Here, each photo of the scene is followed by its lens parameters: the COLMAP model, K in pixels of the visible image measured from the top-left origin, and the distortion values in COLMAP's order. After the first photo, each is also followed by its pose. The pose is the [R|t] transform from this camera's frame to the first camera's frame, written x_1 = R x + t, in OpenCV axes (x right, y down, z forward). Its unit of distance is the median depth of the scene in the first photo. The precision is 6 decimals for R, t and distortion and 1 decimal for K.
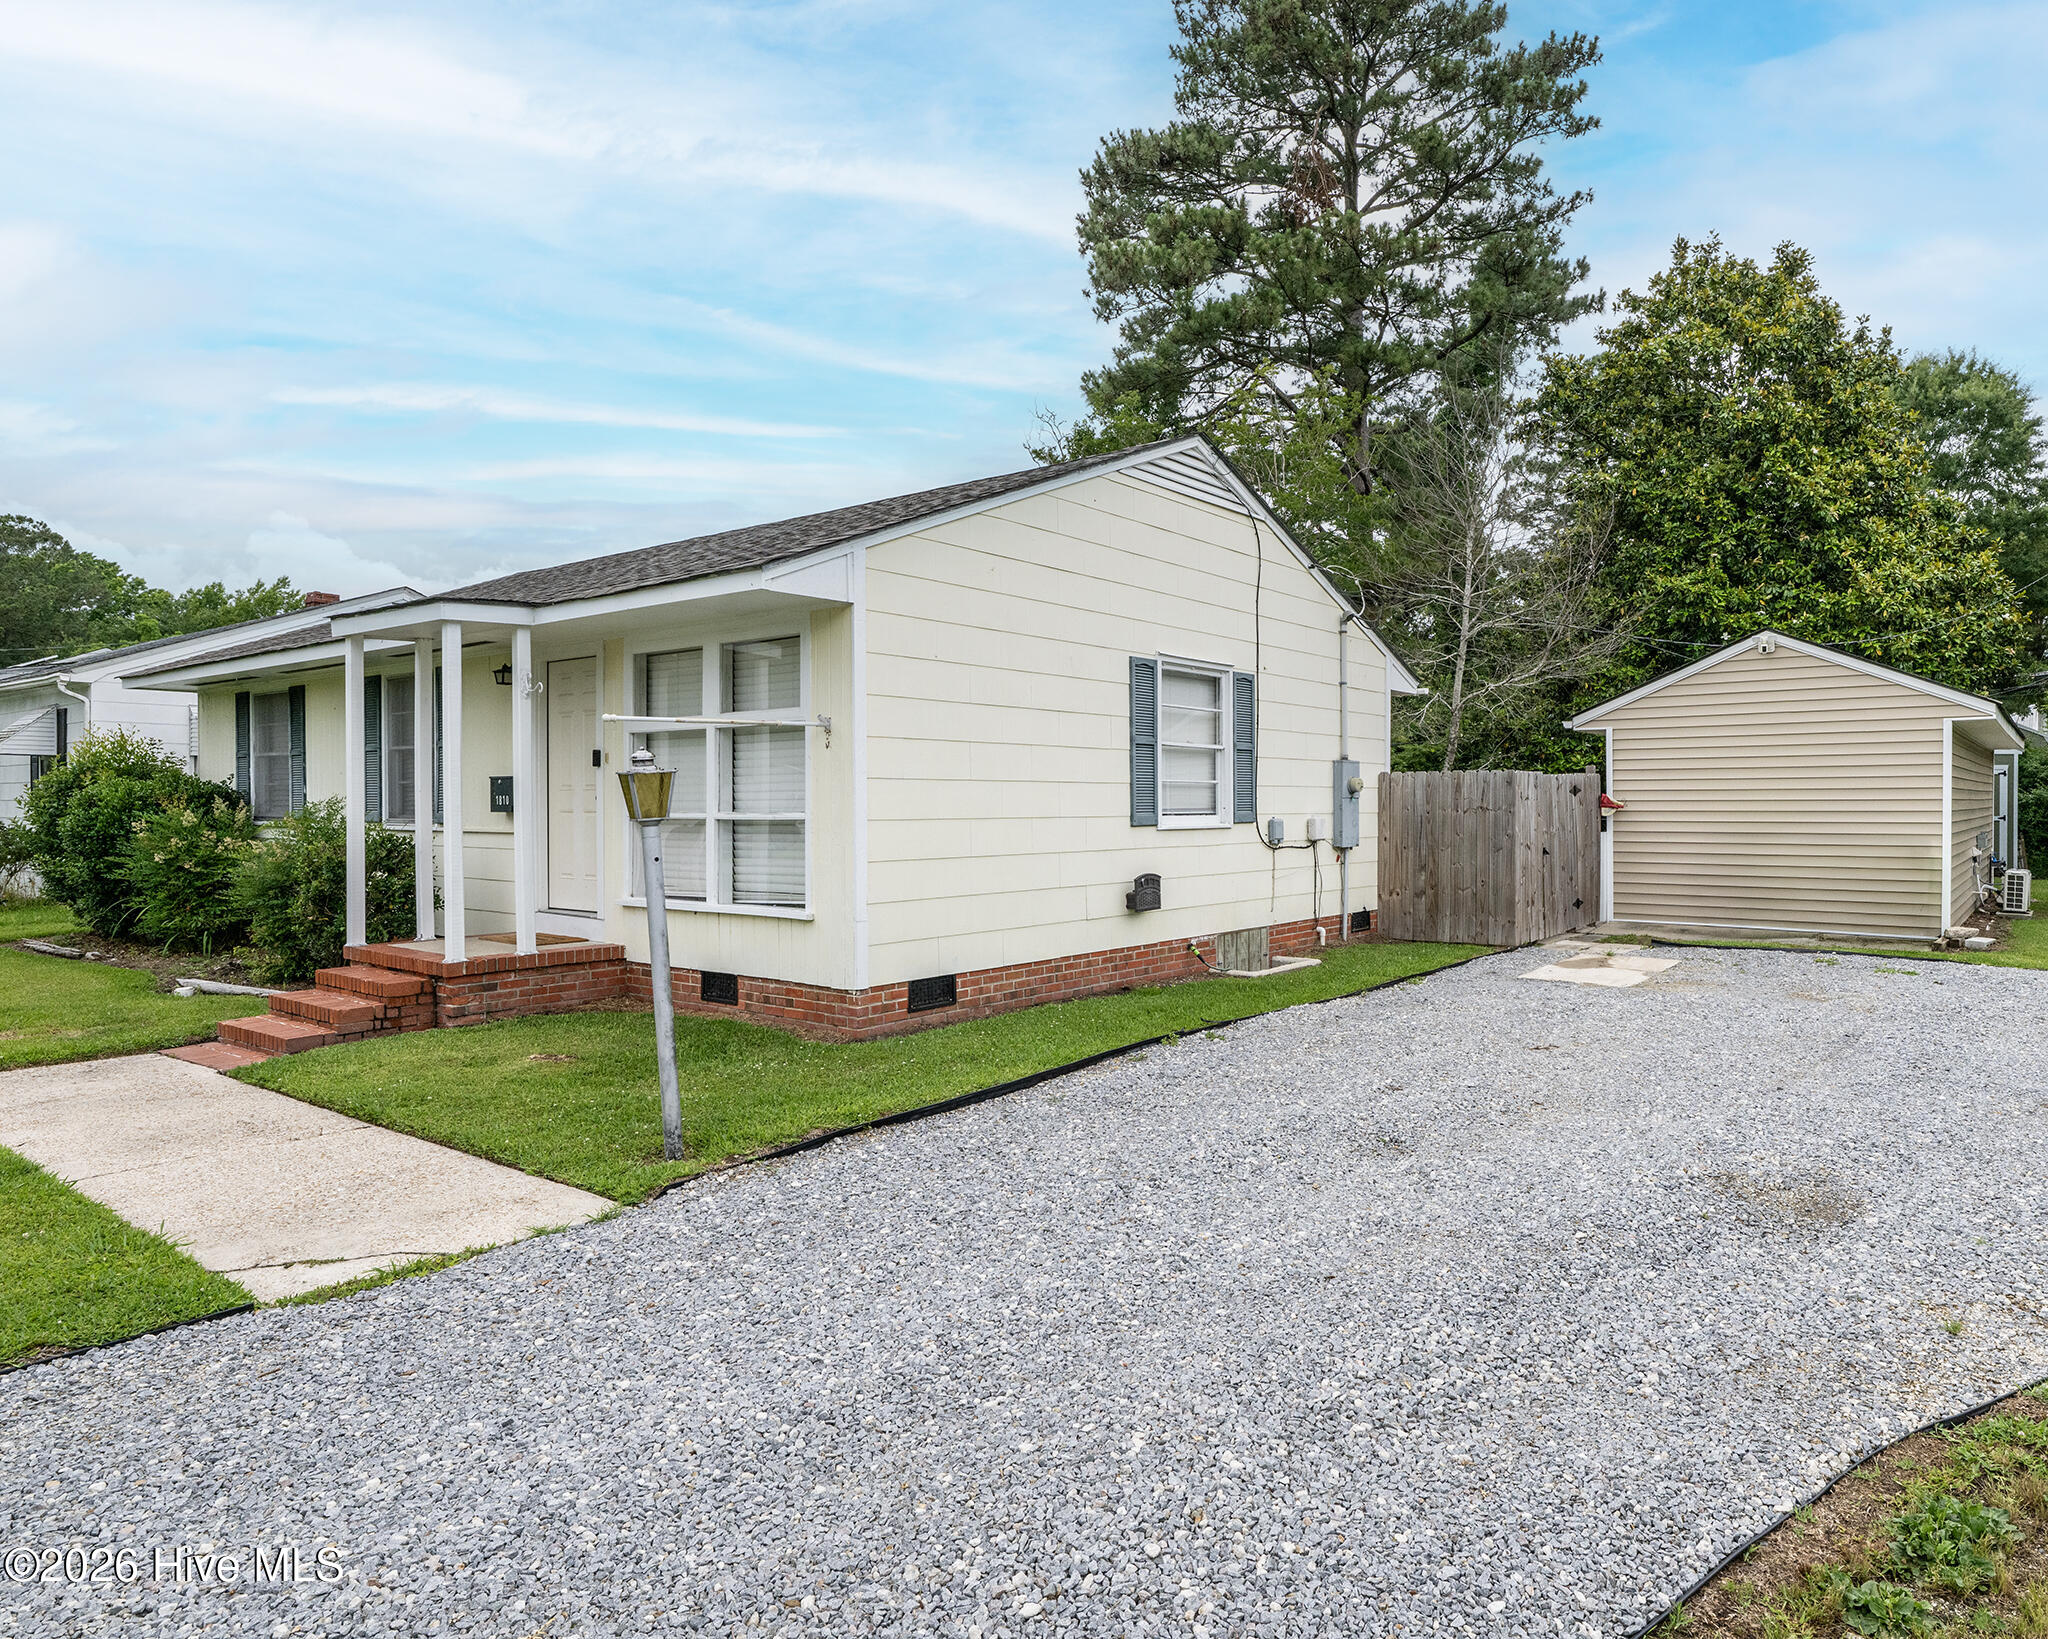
lens RADIAL K [[1165.4, 0, 1234.0], [0, 1165.4, 824.8], [0, 0, 1]] dist [0.000009, 0.000372]
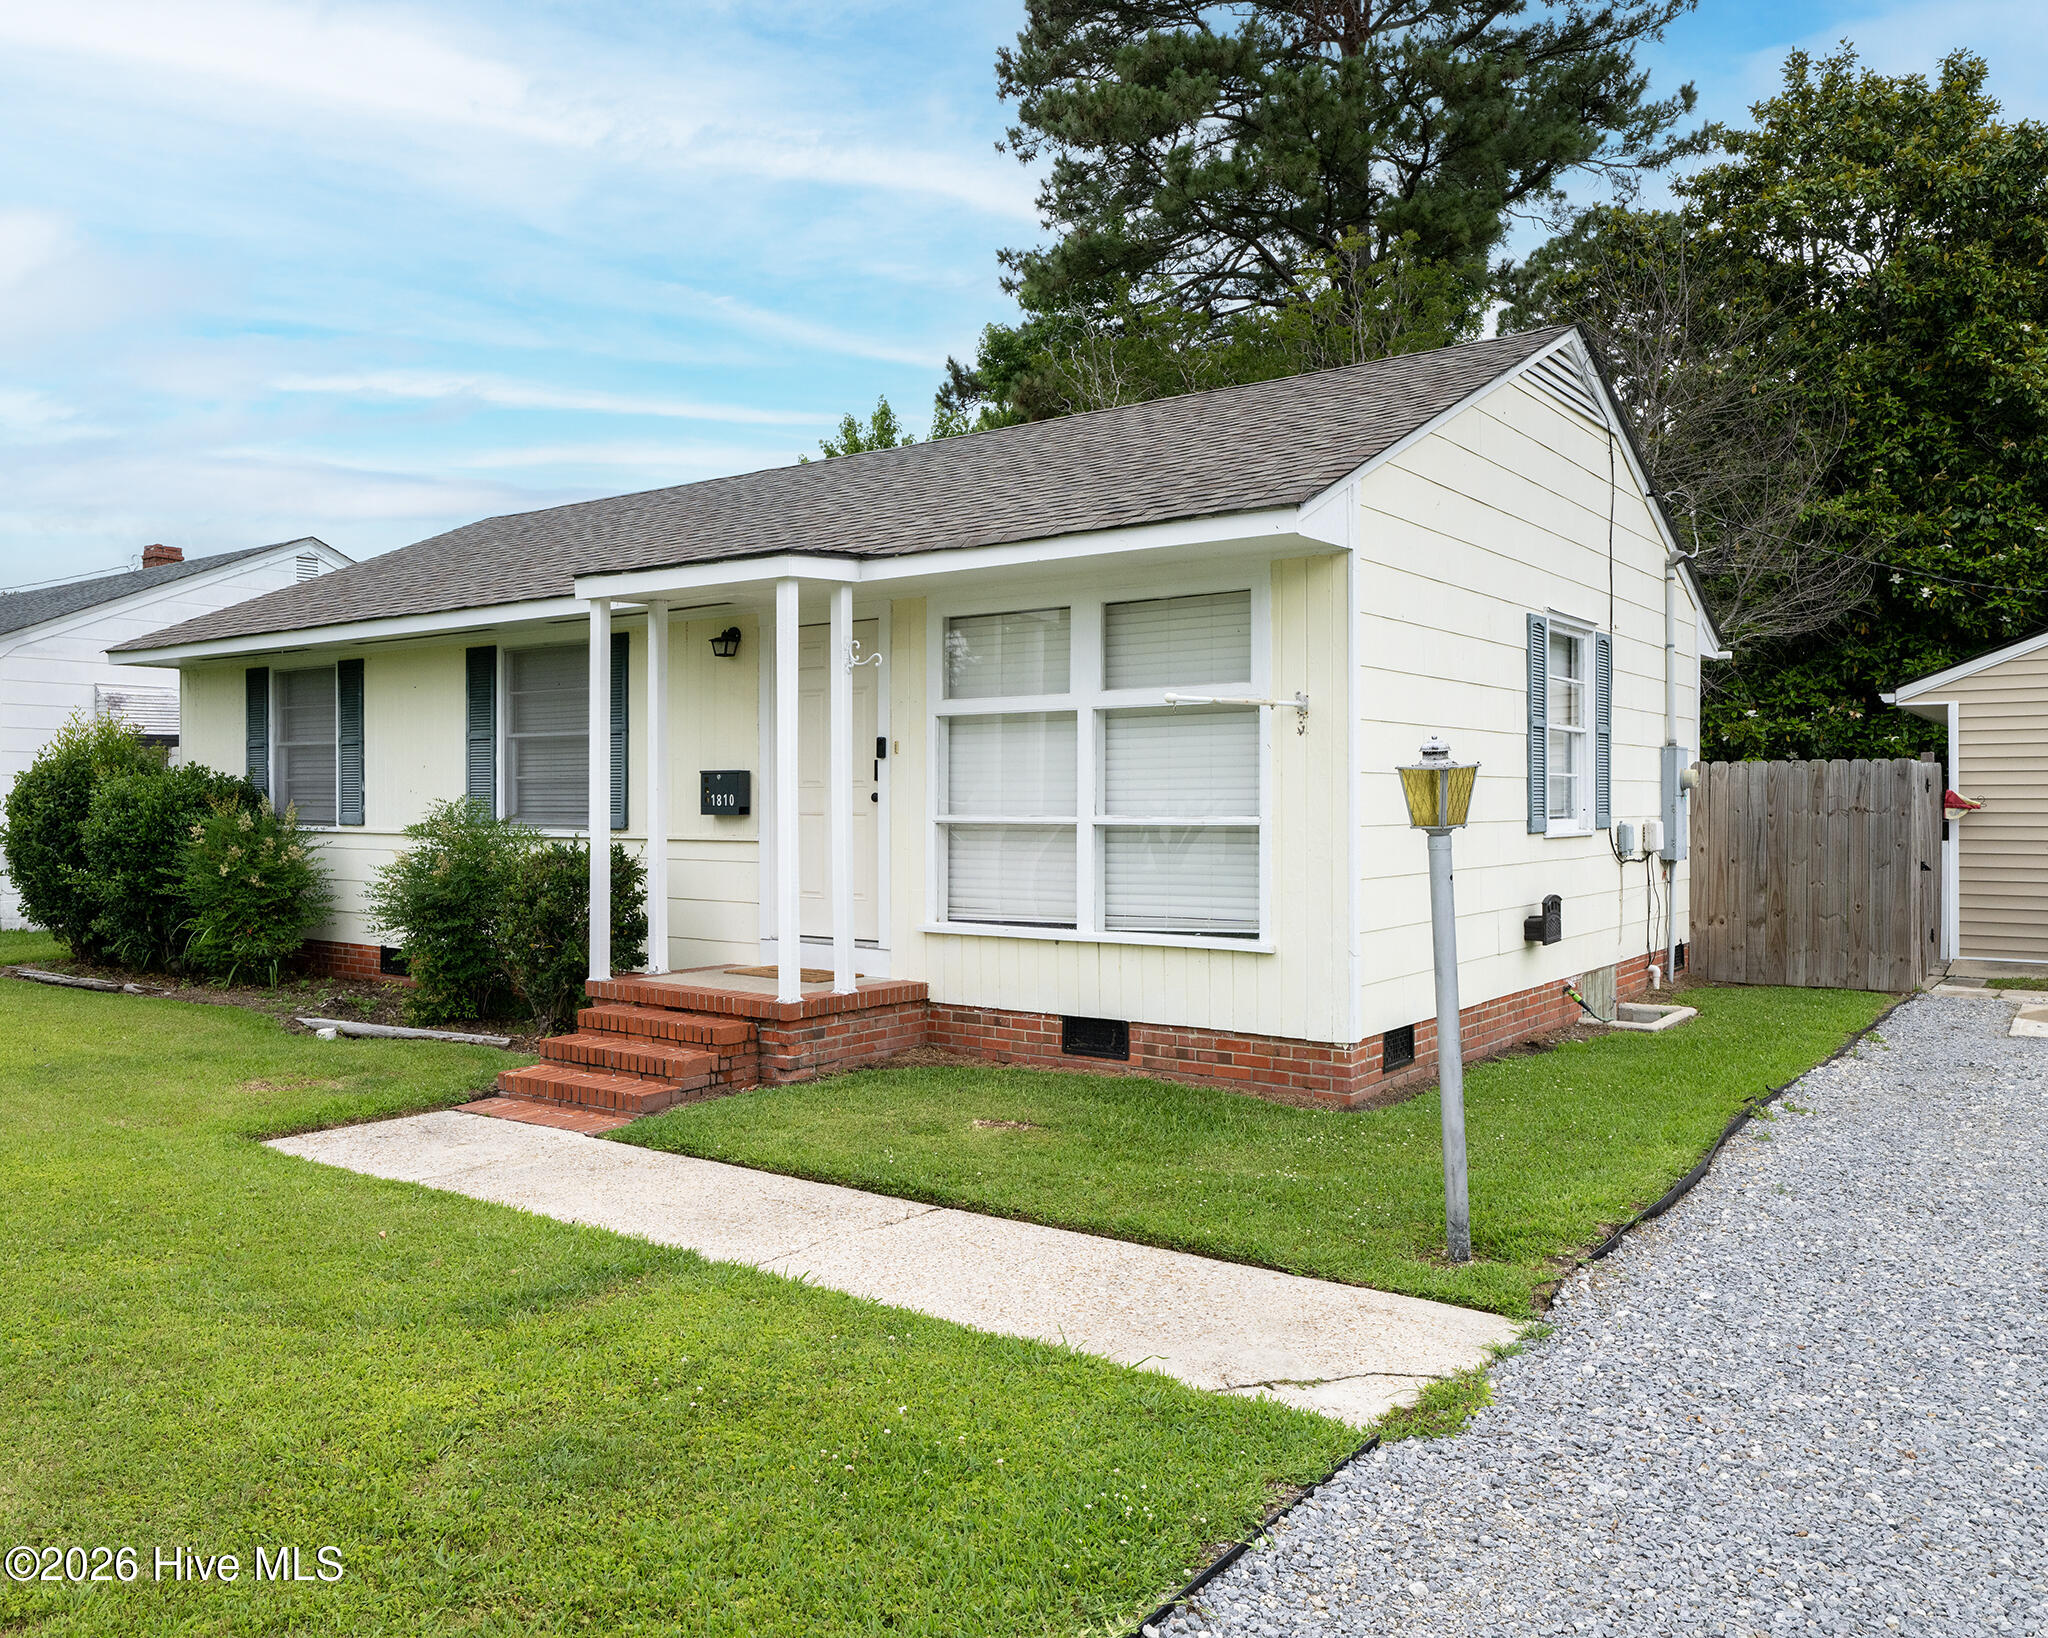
lens RADIAL K [[1495.6, 0, 925.7], [0, 1495.6, 818.7], [0, 0, 1]] dist [0.000733, 0.000967]
pose [[0.997151, 0.000440, -0.075426, -0.350071], [-0.000924, 0.999979, -0.006384, -0.001606], [0.075422, 0.006436, 0.997131, -0.015948]]
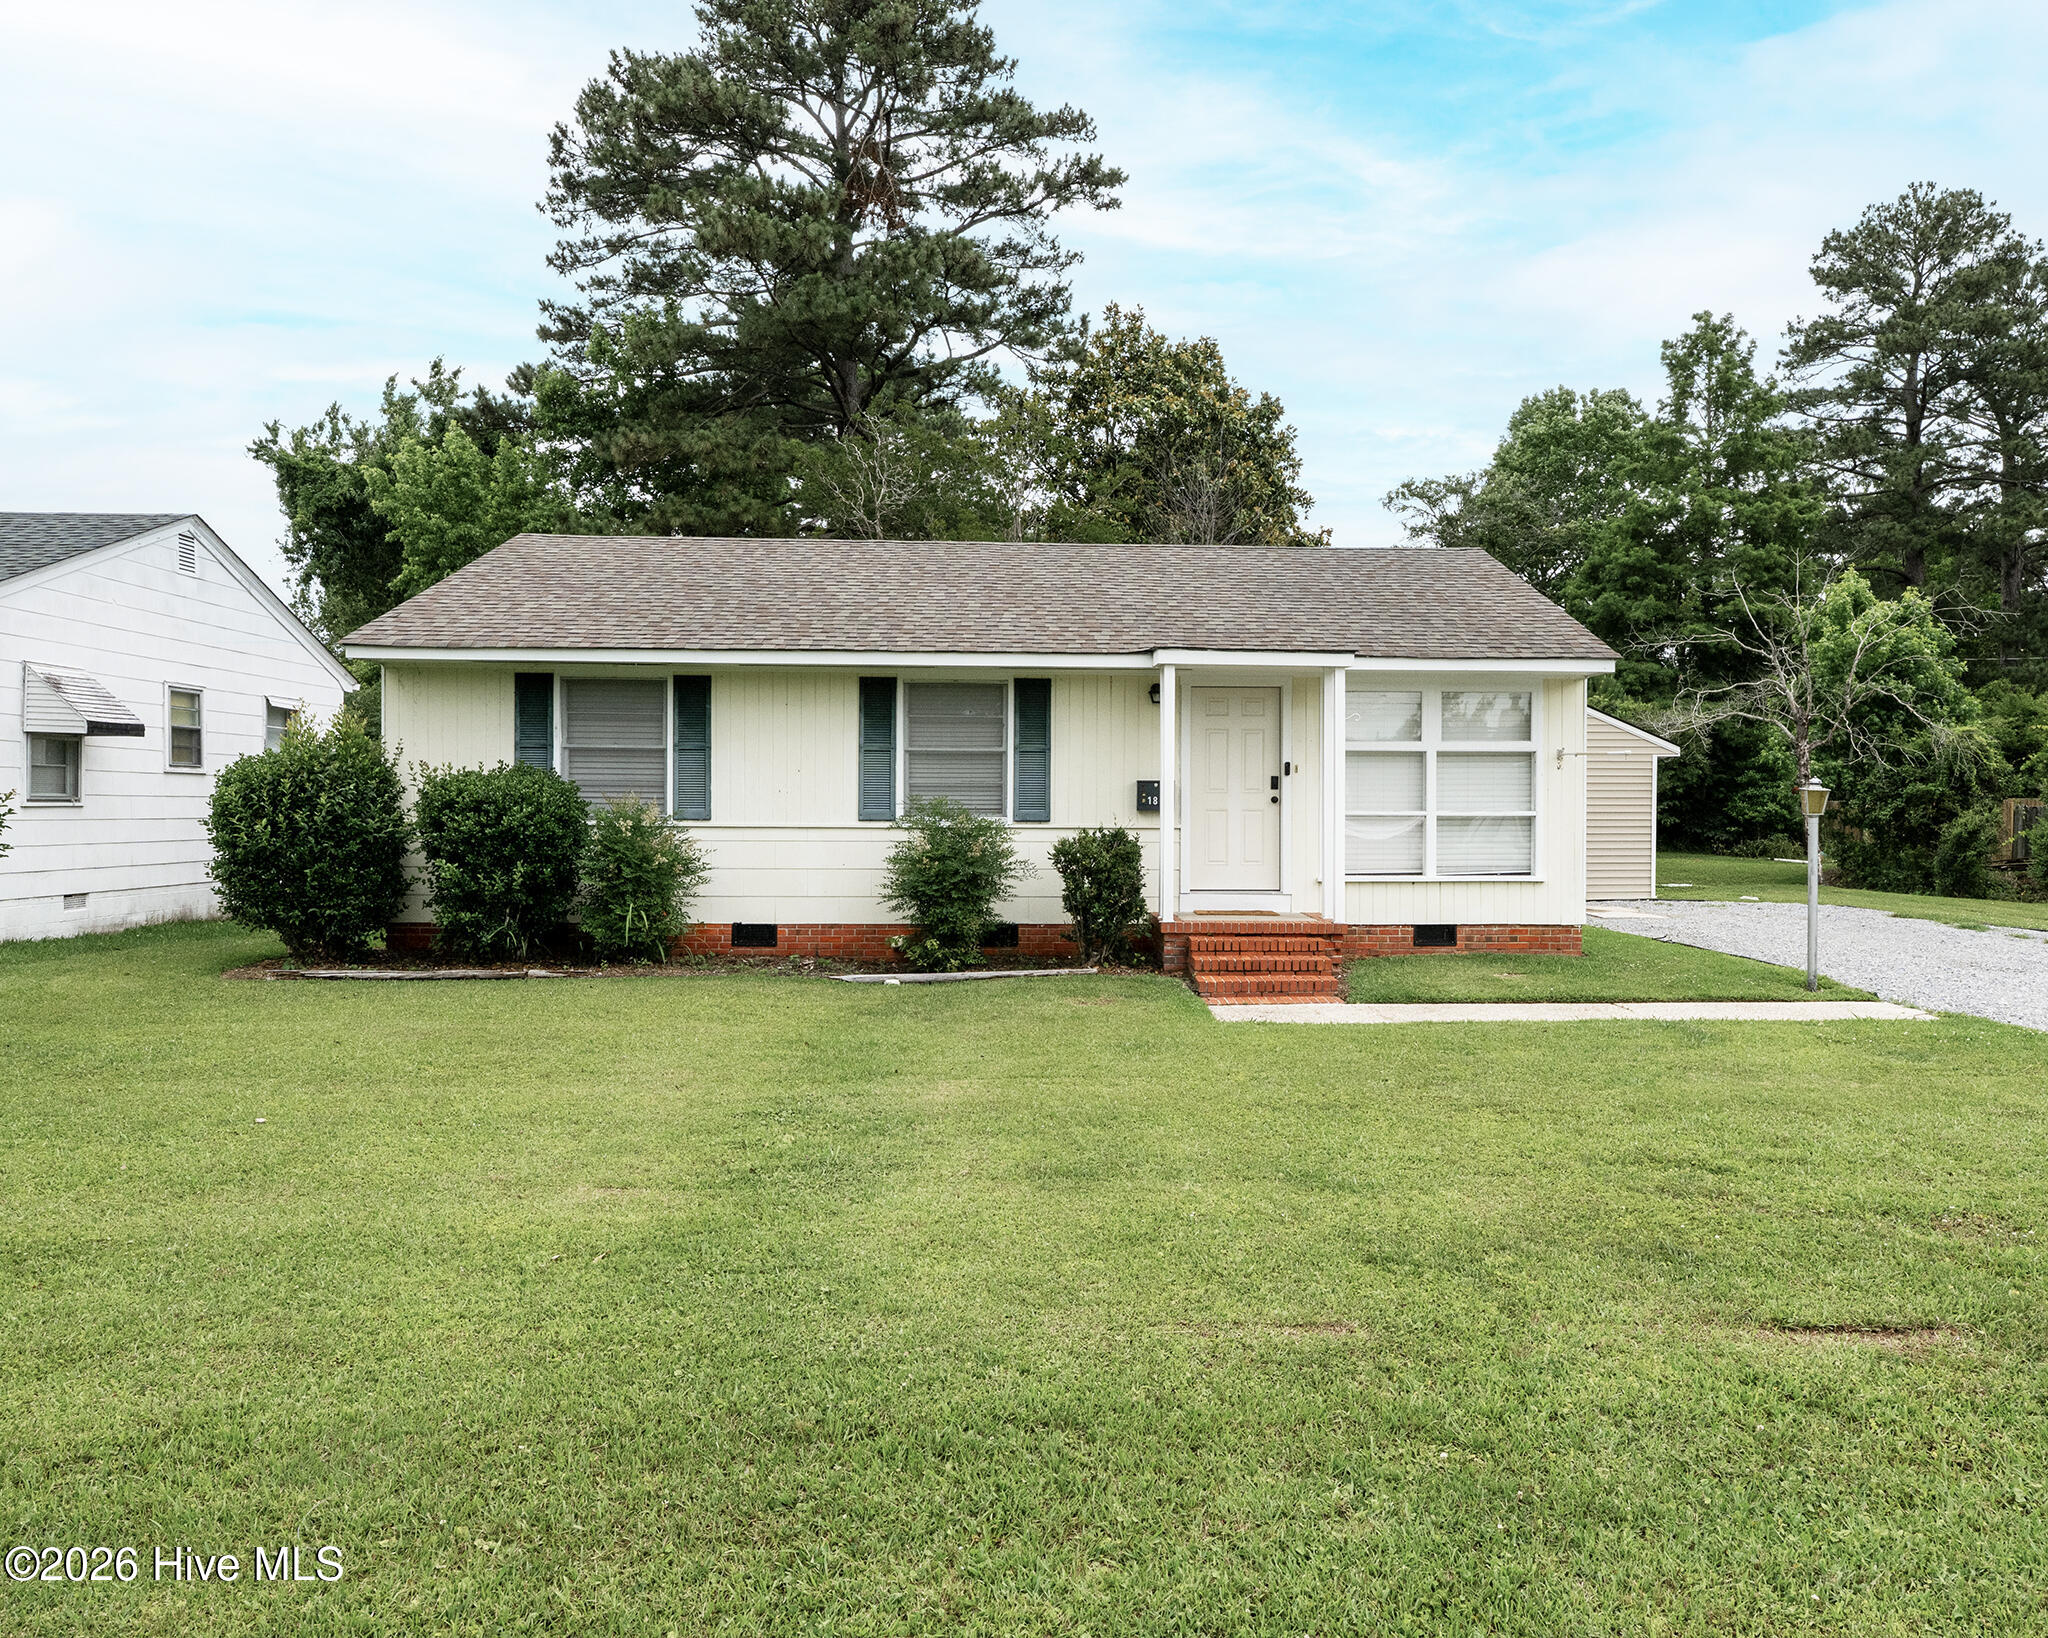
lens RADIAL K [[1213.7, 0, 1046.5], [0, 1213.7, 815.2], [0, 0, 1]] dist [0.003845, 0.001332]
pose [[0.825580, 0.000679, 0.564285, -1.210332], [0.005401, 0.999944, -0.009106, 0.003854], [-0.564259, 0.010565, 0.825530, 0.036888]]
